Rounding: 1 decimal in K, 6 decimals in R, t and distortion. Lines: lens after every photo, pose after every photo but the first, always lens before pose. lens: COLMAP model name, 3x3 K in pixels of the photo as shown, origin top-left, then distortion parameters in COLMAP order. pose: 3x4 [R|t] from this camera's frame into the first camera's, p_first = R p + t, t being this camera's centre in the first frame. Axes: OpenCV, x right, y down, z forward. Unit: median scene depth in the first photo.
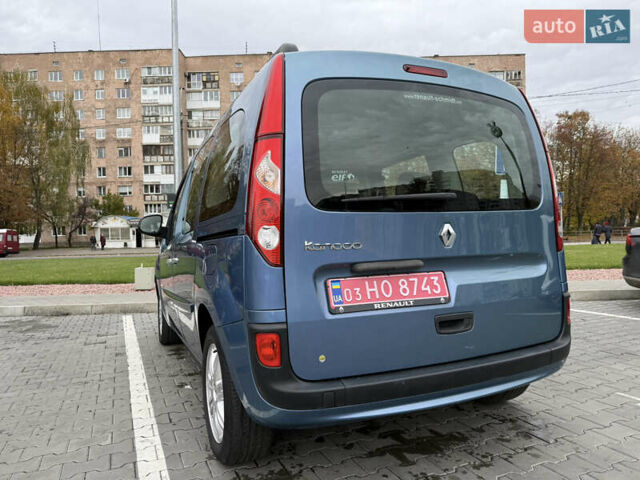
lens RADIAL K [[491.9, 0, 320.0], [0, 491.9, 240.0], [0, 0, 1]] dist [0.002582, -0.000078]
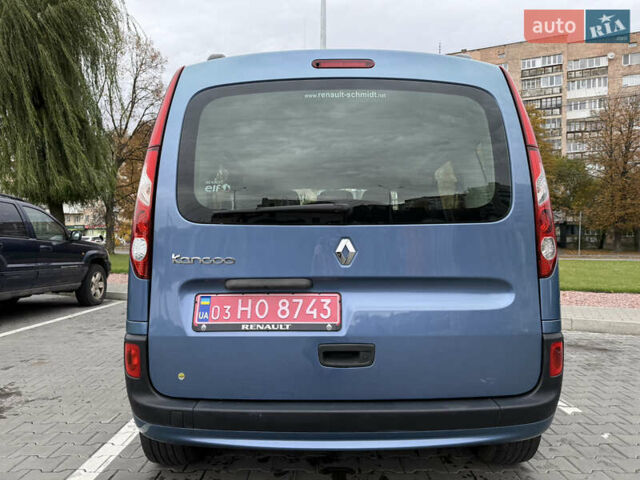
lens RADIAL K [[467.6, 0, 320.0], [0, 467.6, 240.0], [0, 0, 1]] dist [0.000150, -0.005359]
pose [[0.908921, 0.018353, -0.416565, 0.584782], [-0.022298, 0.999741, -0.004607, -0.026791], [0.416373, 0.013476, 0.909094, 0.250091]]
